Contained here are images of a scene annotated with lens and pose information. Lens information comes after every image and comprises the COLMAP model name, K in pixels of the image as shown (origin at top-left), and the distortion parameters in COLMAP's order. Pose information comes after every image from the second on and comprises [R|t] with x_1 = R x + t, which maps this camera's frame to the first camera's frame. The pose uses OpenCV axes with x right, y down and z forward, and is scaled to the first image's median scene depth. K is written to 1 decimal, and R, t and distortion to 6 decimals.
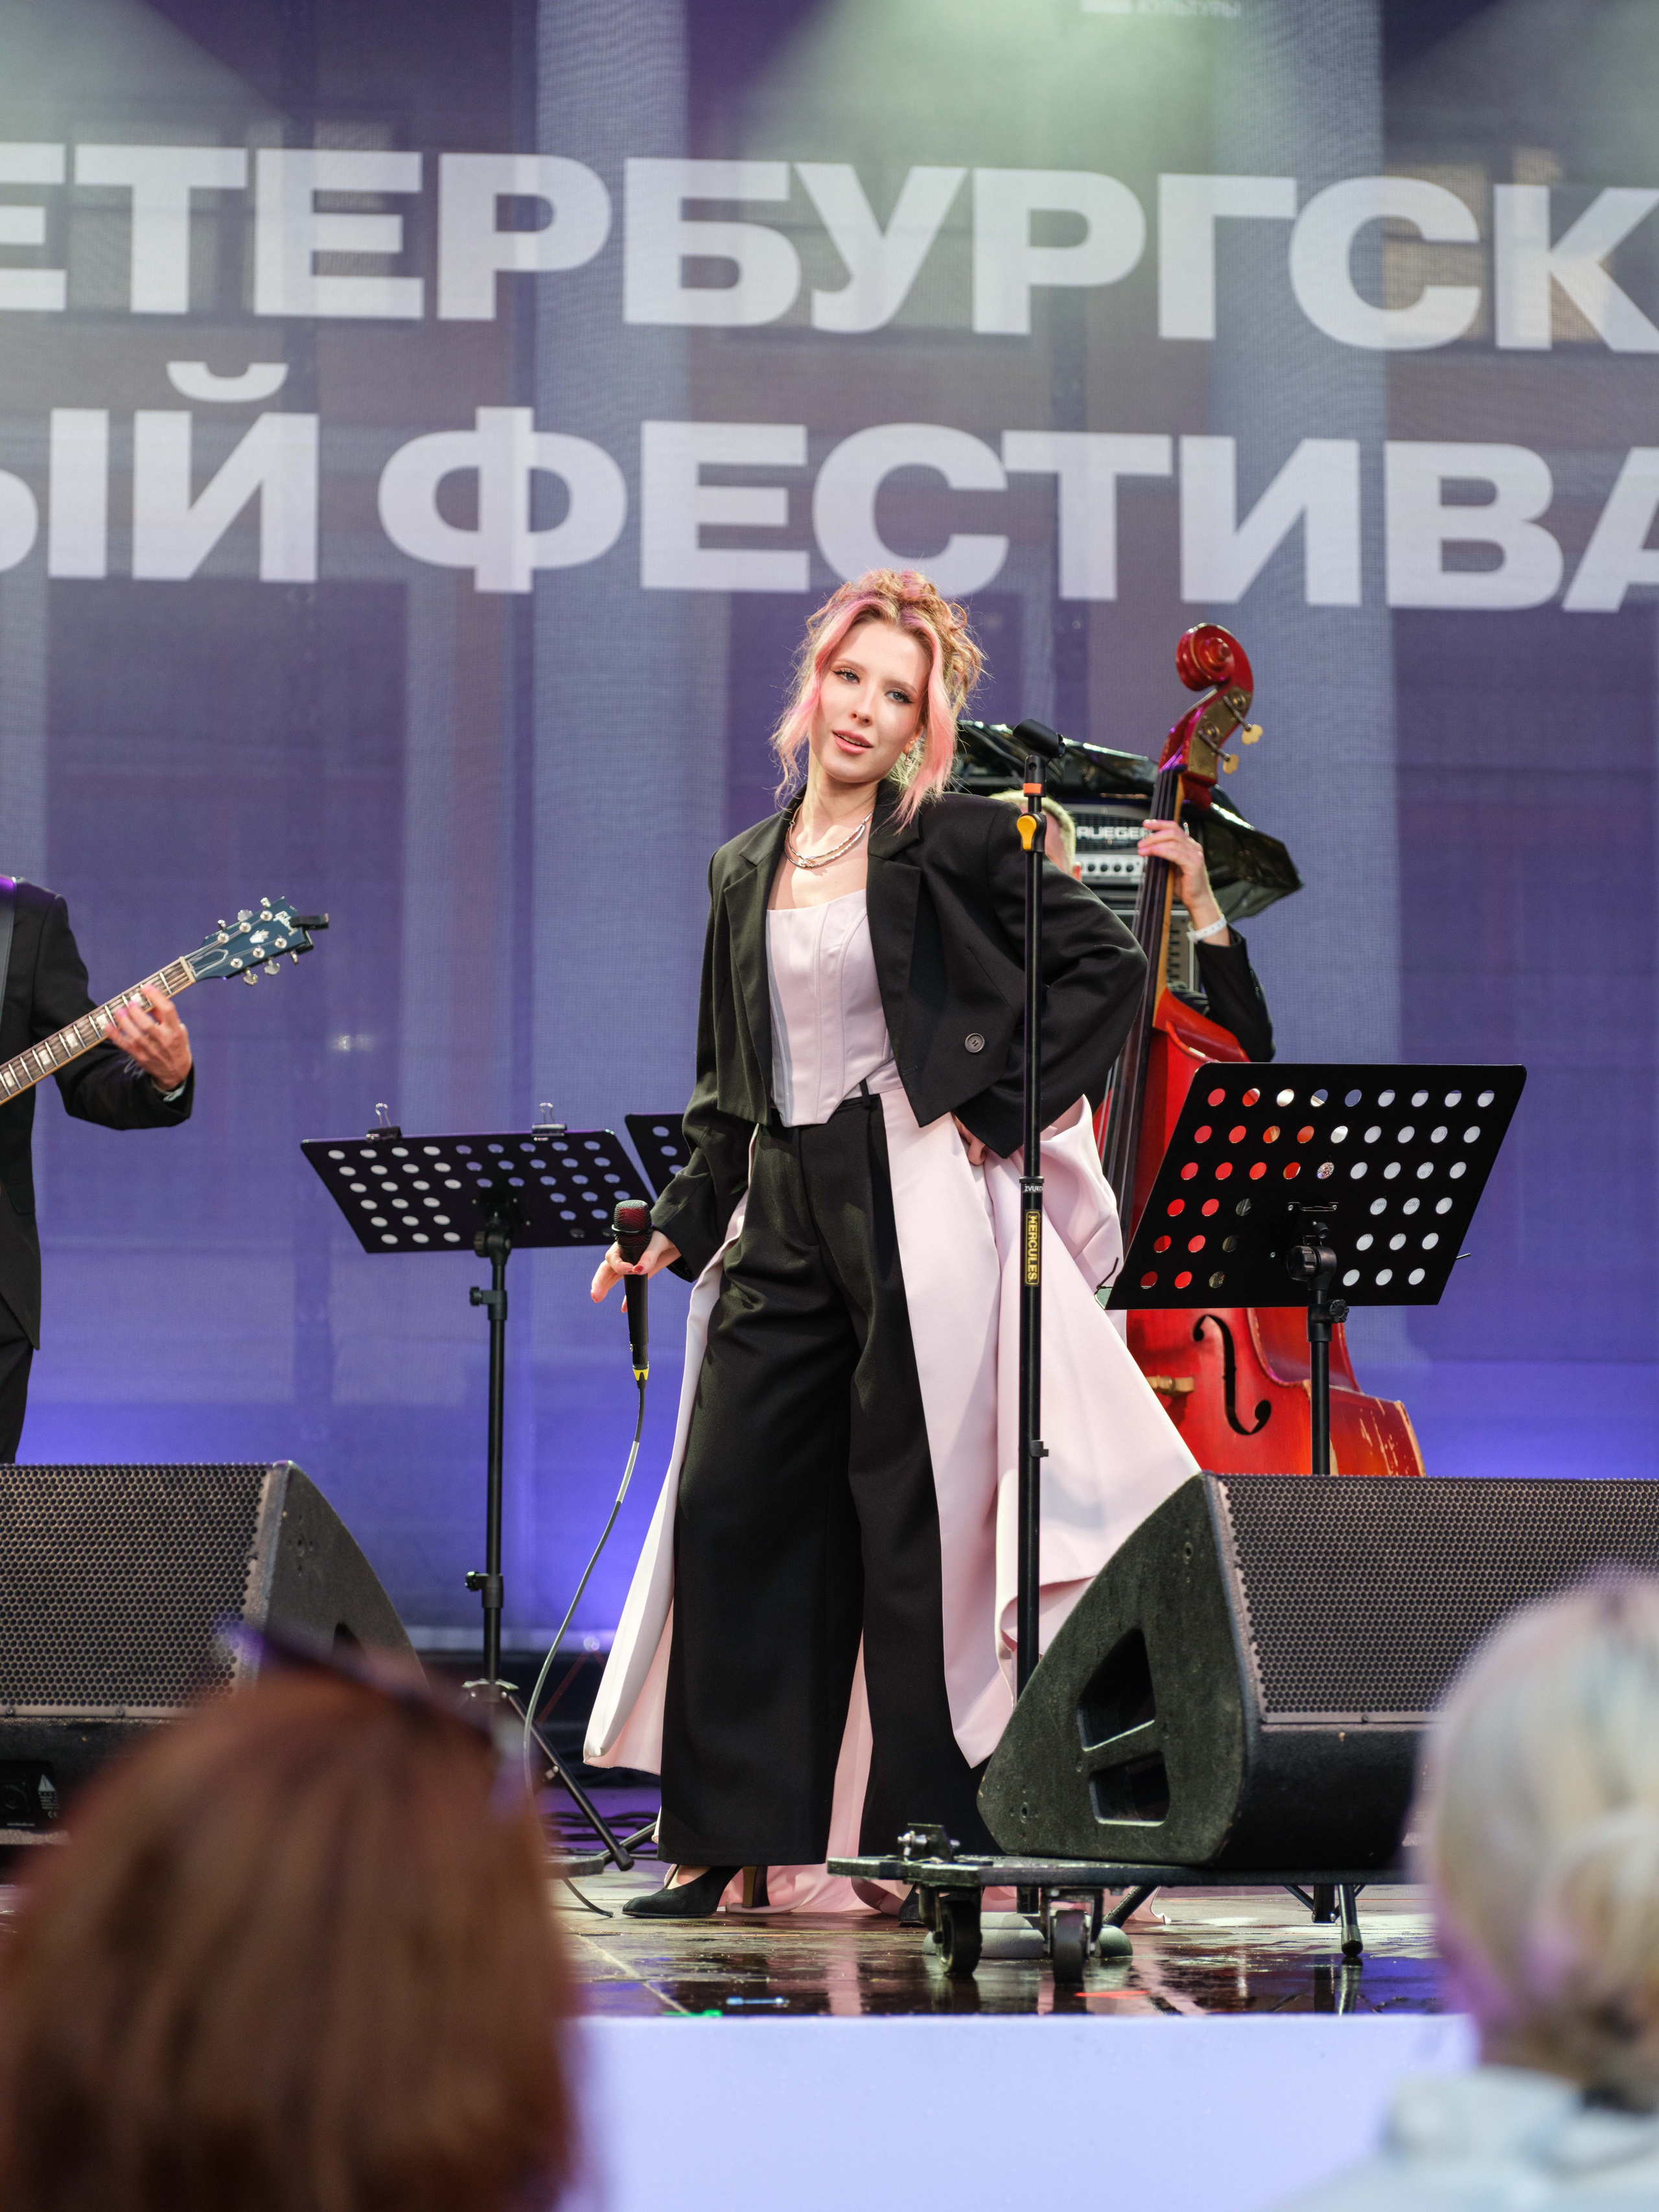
lens RADIAL K [[7201.0, 0, 855.0], [0, 7201.0, 1098.8], [0, 0, 1]] dist [0.022344, -1.204177]
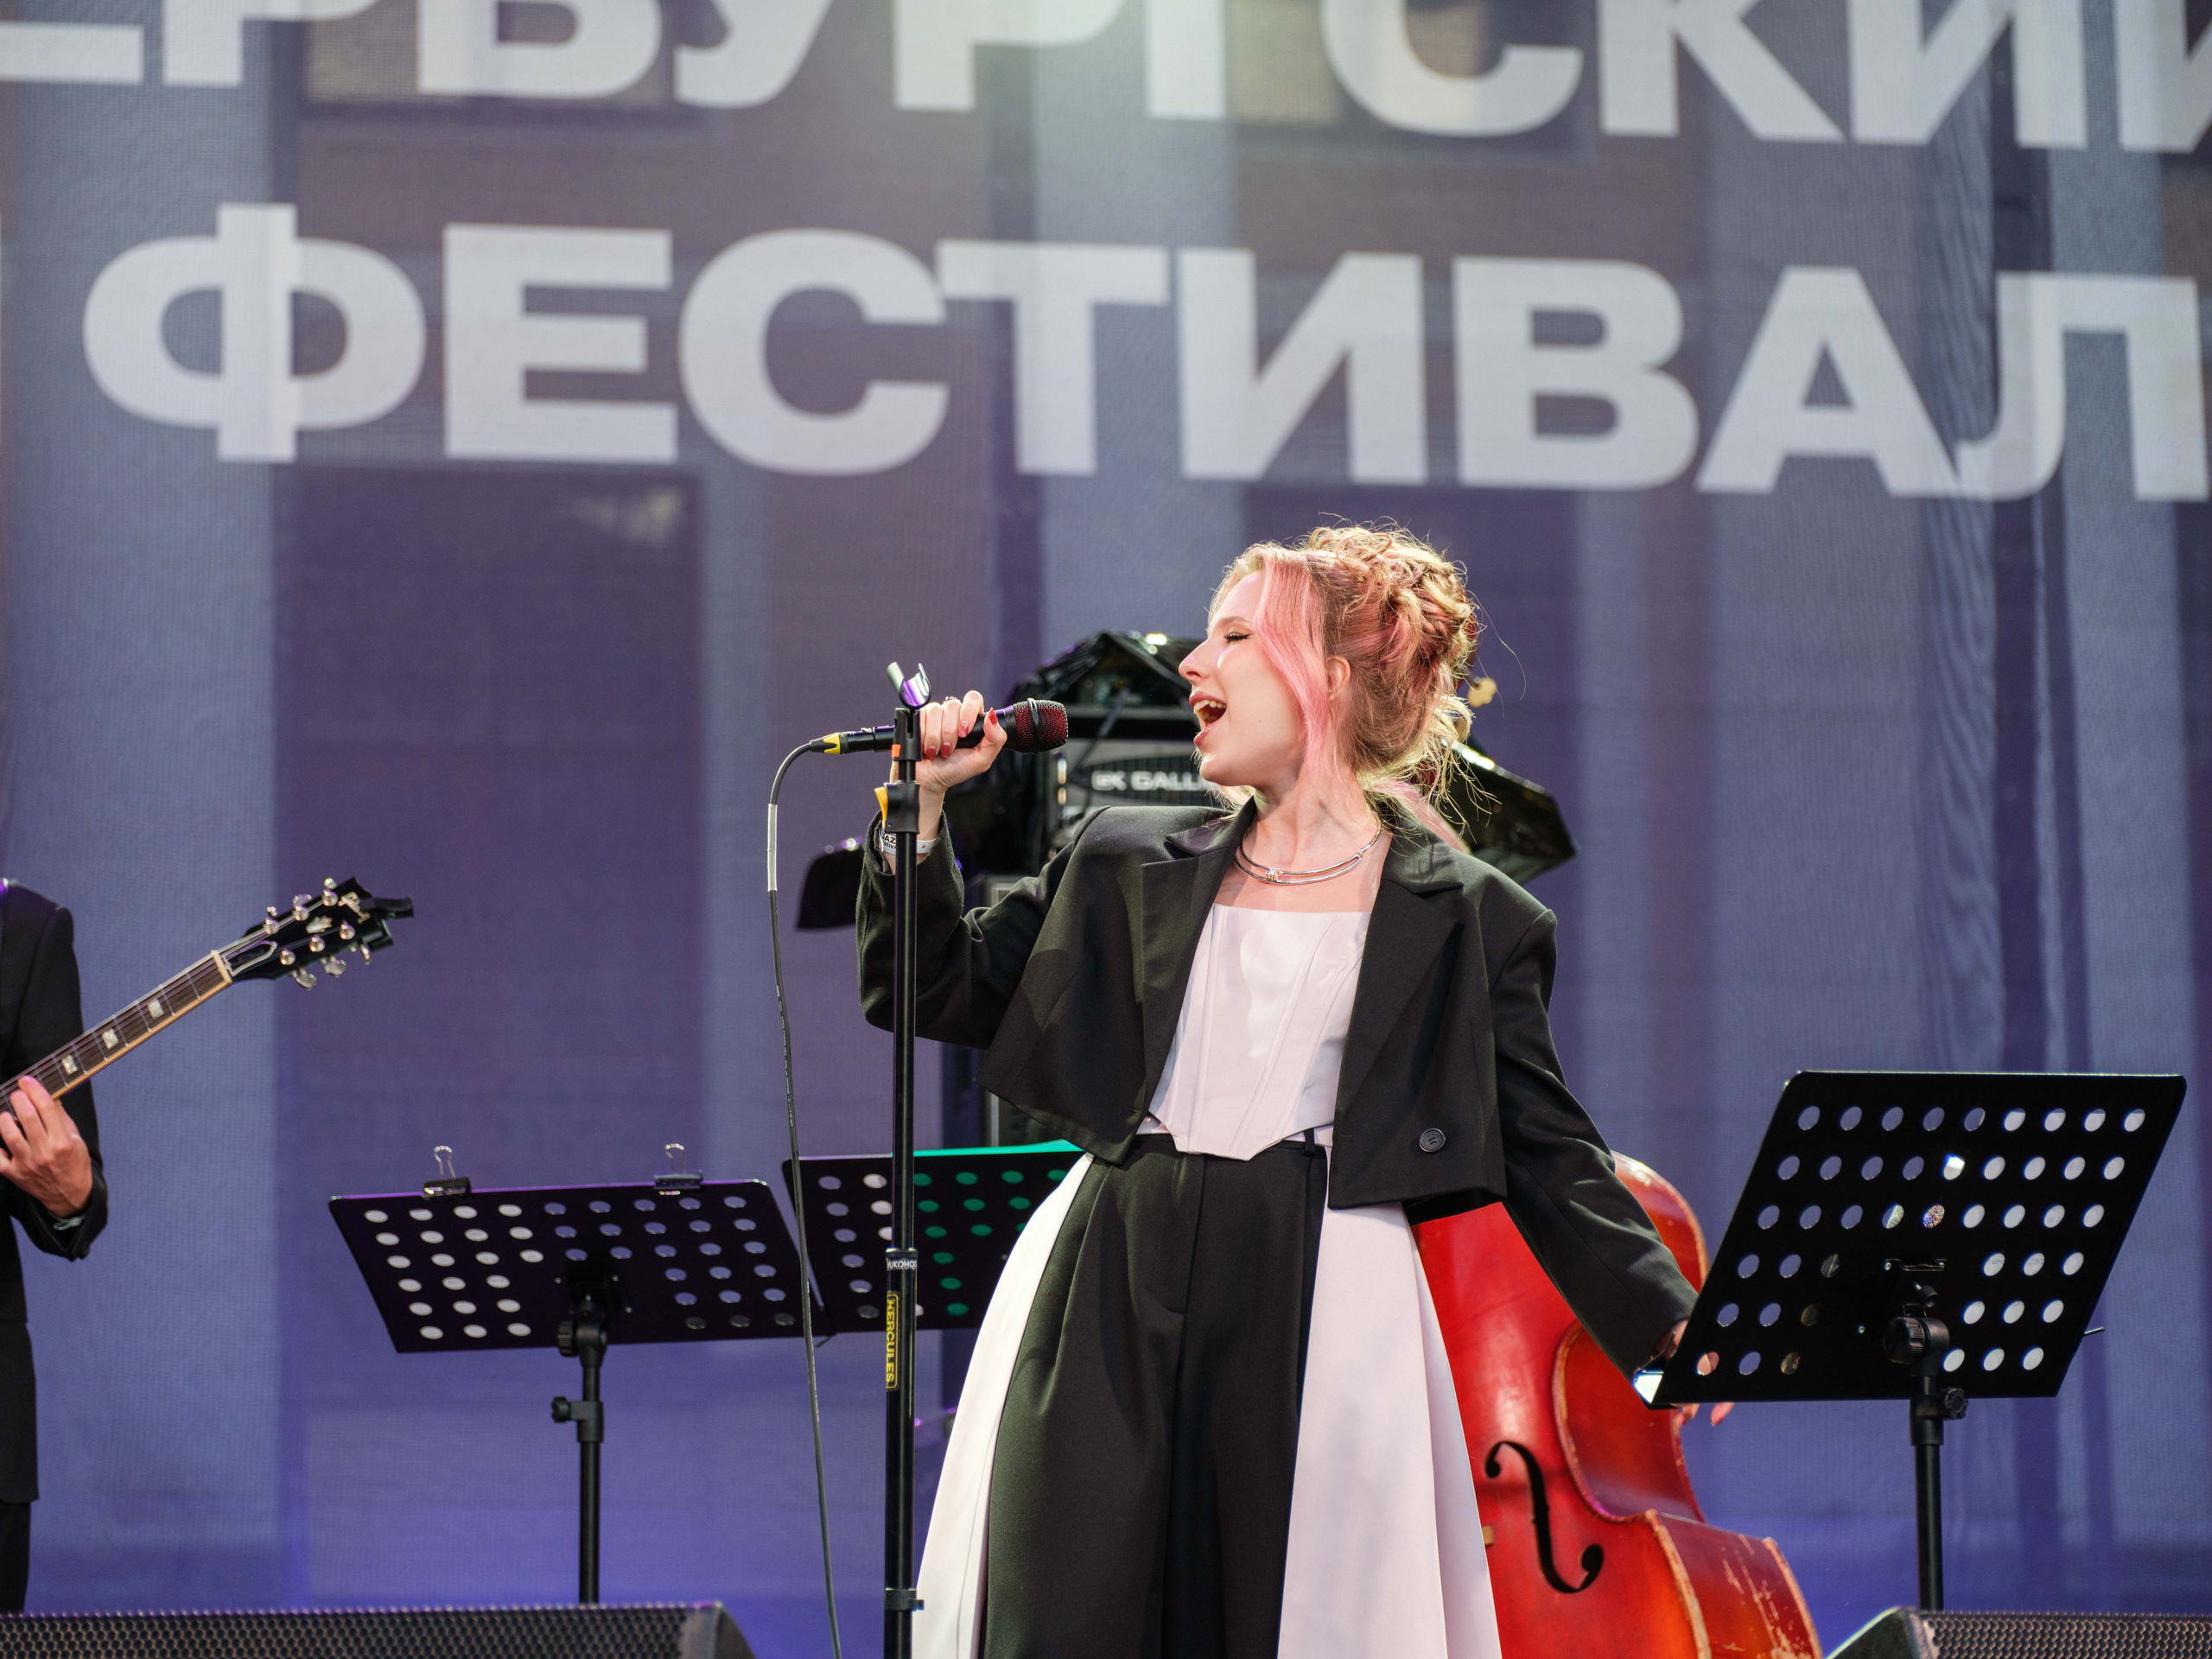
lens RADIAL K [[10210.7, 0, 1108.6], [0, 10210.7, 617.4], [0, 0, 1]] dist [-0.162231, 3.785493]
pose [[0.995607, 0.001299, 0.093619, -0.059630], [0.004005, 0.998398, -0.056445, 0.003628], [-0.093542, 0.056572, 0.994007, -0.025965]]
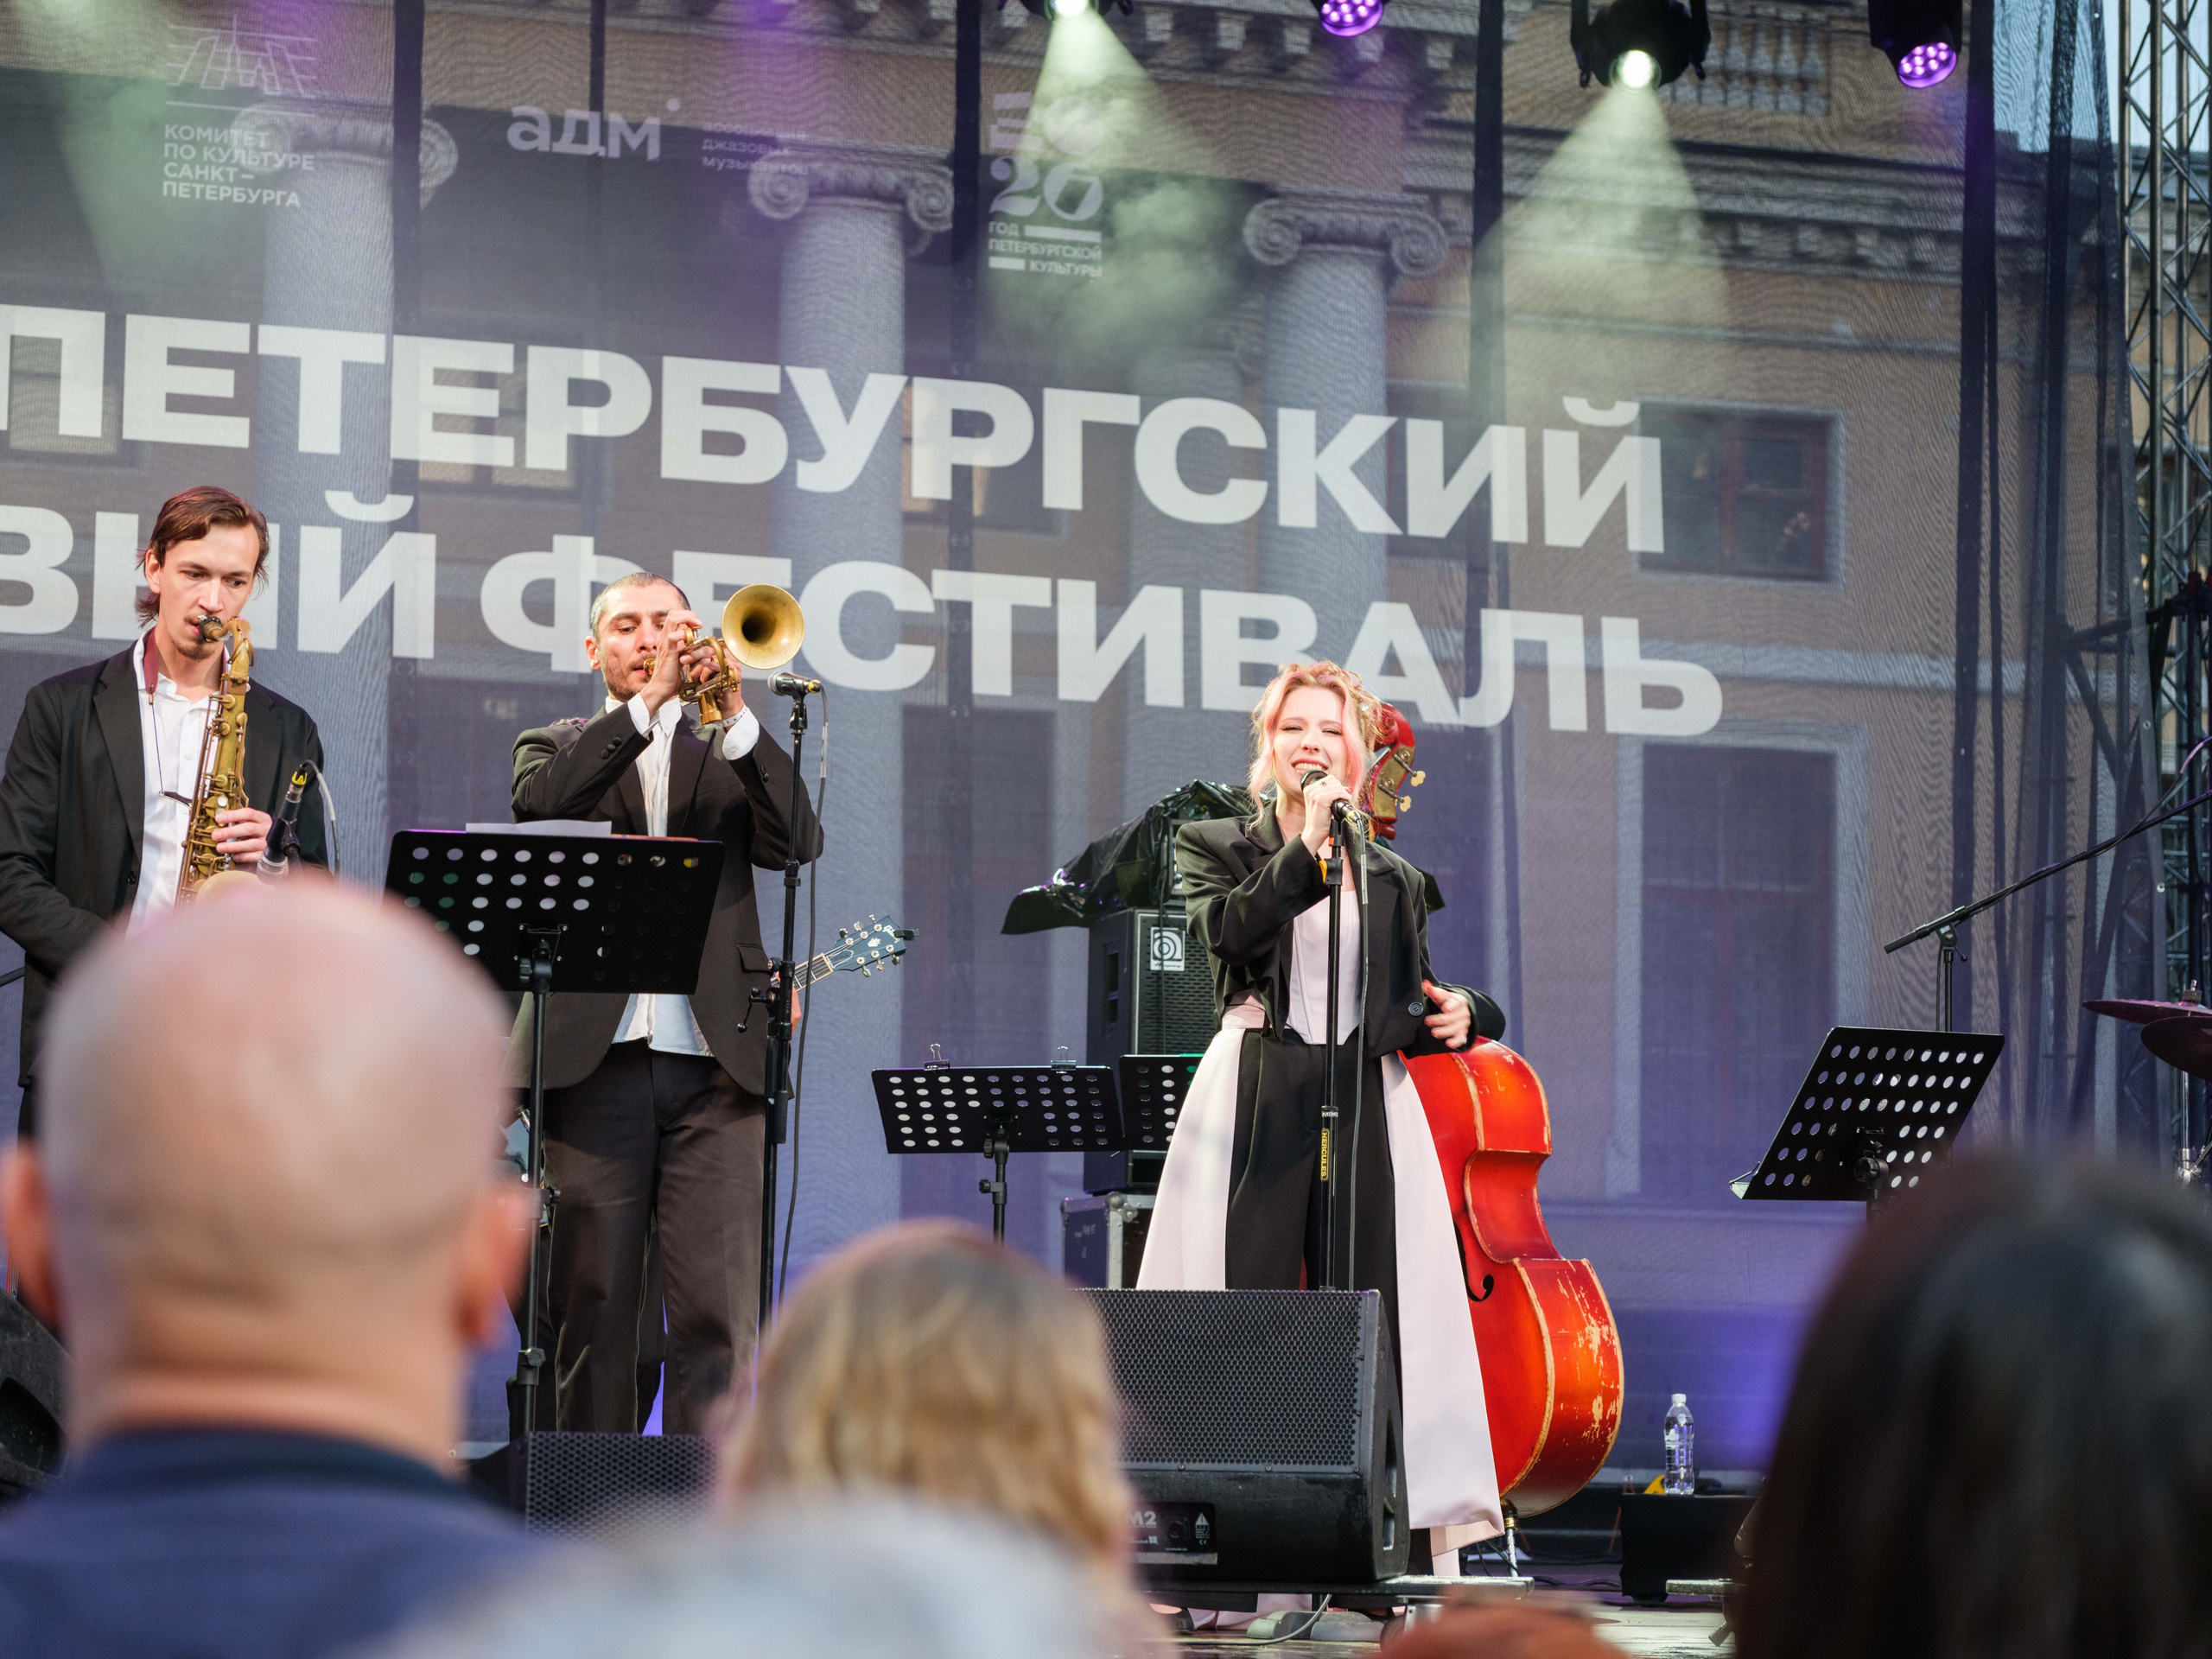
lens RADIAL K [[5425.7, 0, 1102.0], [0, 5425.7, 828.5], [0, 0, 1]] dist [0.000473, -0.161408]
pose [[0.980437, 0.035357, 0.193633, -0.147315], [-0.026346, 0.998456, -0.048913, 0.005910], [-0.195063, 0.042854, 0.979854, -0.012403]]
